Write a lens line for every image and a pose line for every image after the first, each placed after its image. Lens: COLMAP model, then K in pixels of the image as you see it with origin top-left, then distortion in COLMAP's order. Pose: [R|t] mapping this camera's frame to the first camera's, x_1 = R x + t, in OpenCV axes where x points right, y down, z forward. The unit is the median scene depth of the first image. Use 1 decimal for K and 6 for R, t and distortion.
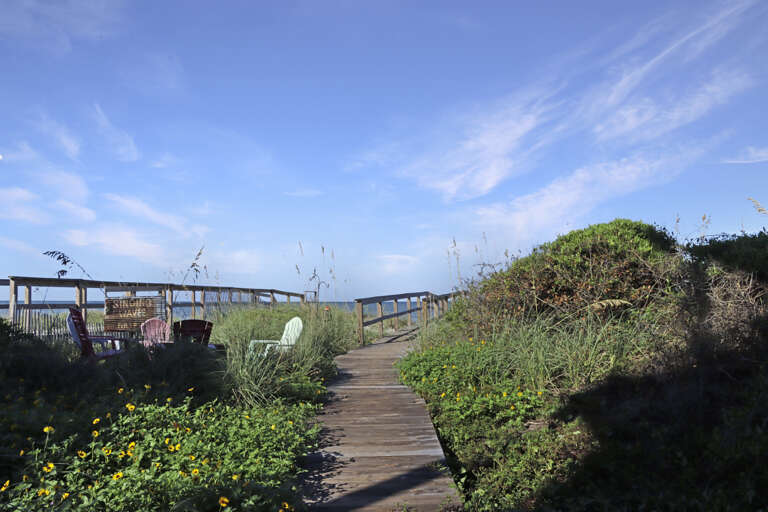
lens RADIAL K [[704.3, 0, 378.4], [0, 704.3, 255.2], [0, 0, 1]] dist [-0.089999, 0.009376]
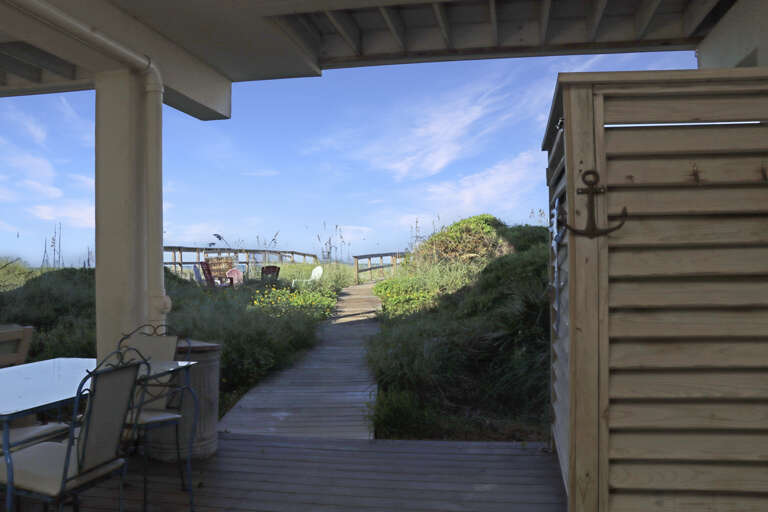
lens RADIAL K [[704.3, 0, 378.4], [0, 704.3, 255.2], [0, 0, 1]] dist [-0.089999, 0.009376]
pose [[0.999910, -0.012576, -0.004772, 0.053154], [0.012836, 0.998181, 0.058910, -0.054334], [0.004022, -0.058966, 0.998252, -0.997631]]
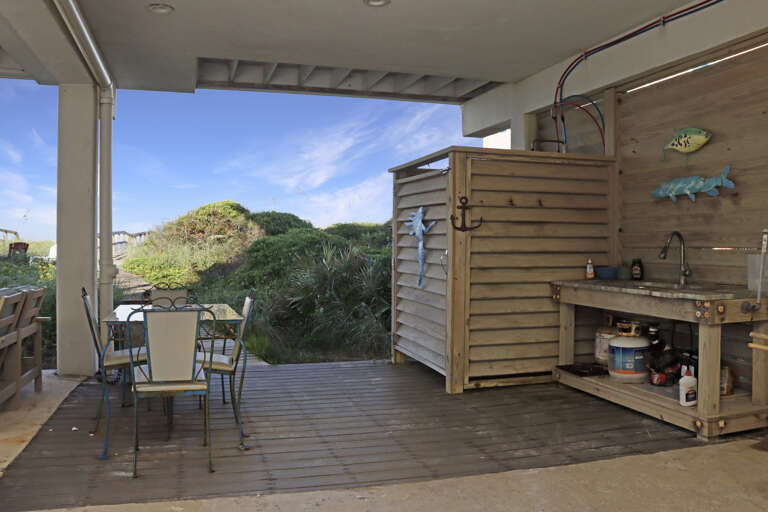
lens RADIAL K [[704.3, 0, 378.4], [0, 704.3, 255.2], [0, 0, 1]] dist [-0.089999, 0.009376]
pose [[0.900607, 0.000835, 0.434633, -0.185503], [-0.038806, 0.996159, 0.078497, -0.067042], [-0.432898, -0.087561, 0.897180, -1.203248]]
